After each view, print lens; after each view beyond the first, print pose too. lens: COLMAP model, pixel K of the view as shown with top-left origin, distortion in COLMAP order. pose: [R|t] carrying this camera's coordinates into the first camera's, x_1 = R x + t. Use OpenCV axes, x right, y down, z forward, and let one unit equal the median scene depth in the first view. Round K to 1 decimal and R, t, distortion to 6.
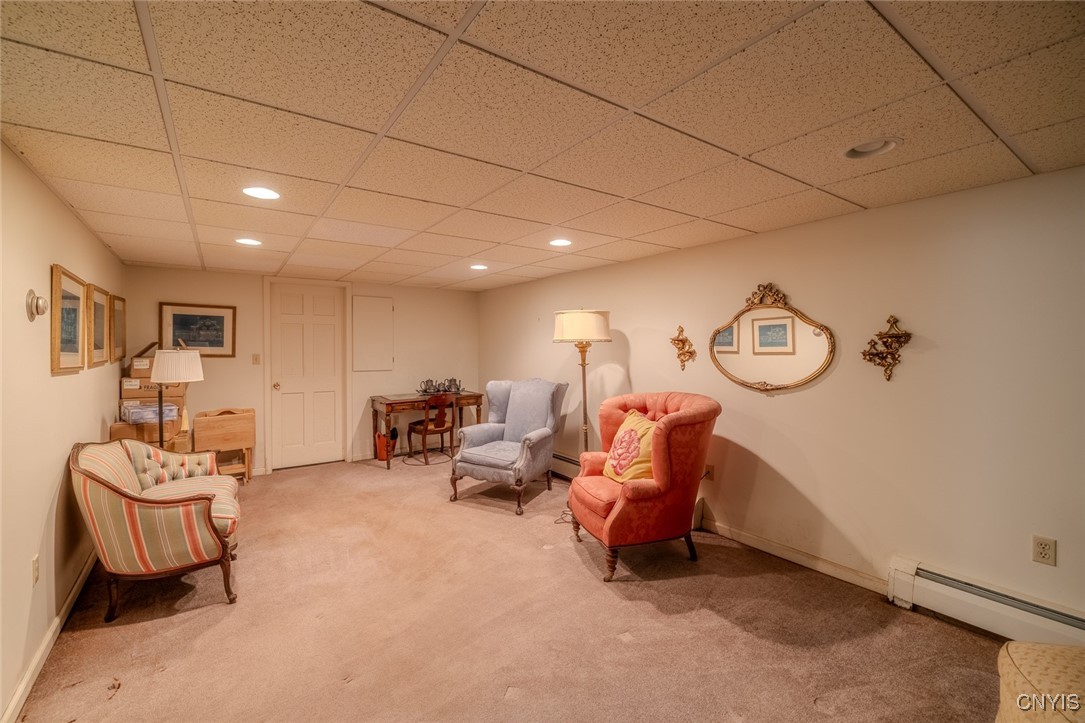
lens RADIAL K [[467.4, 0, 542.6], [0, 467.4, 353.4], [0, 0, 1]] dist [0.003404, 0.000179]
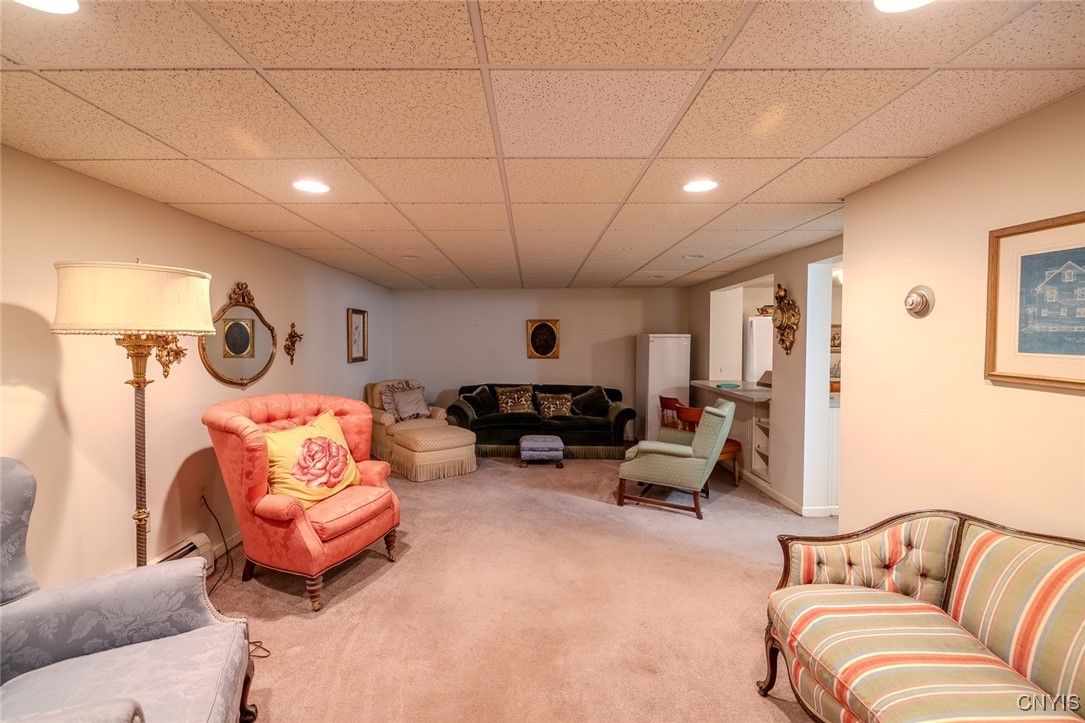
lens RADIAL K [[467.4, 0, 539.5], [0, 467.4, 356.2], [0, 0, 1]] dist [0.003404, 0.000179]
pose [[-0.823162, -0.017624, 0.567533, -0.560943], [0.011021, 0.998834, 0.047002, -0.022413], [-0.567700, 0.044945, -0.822008, 1.264754]]
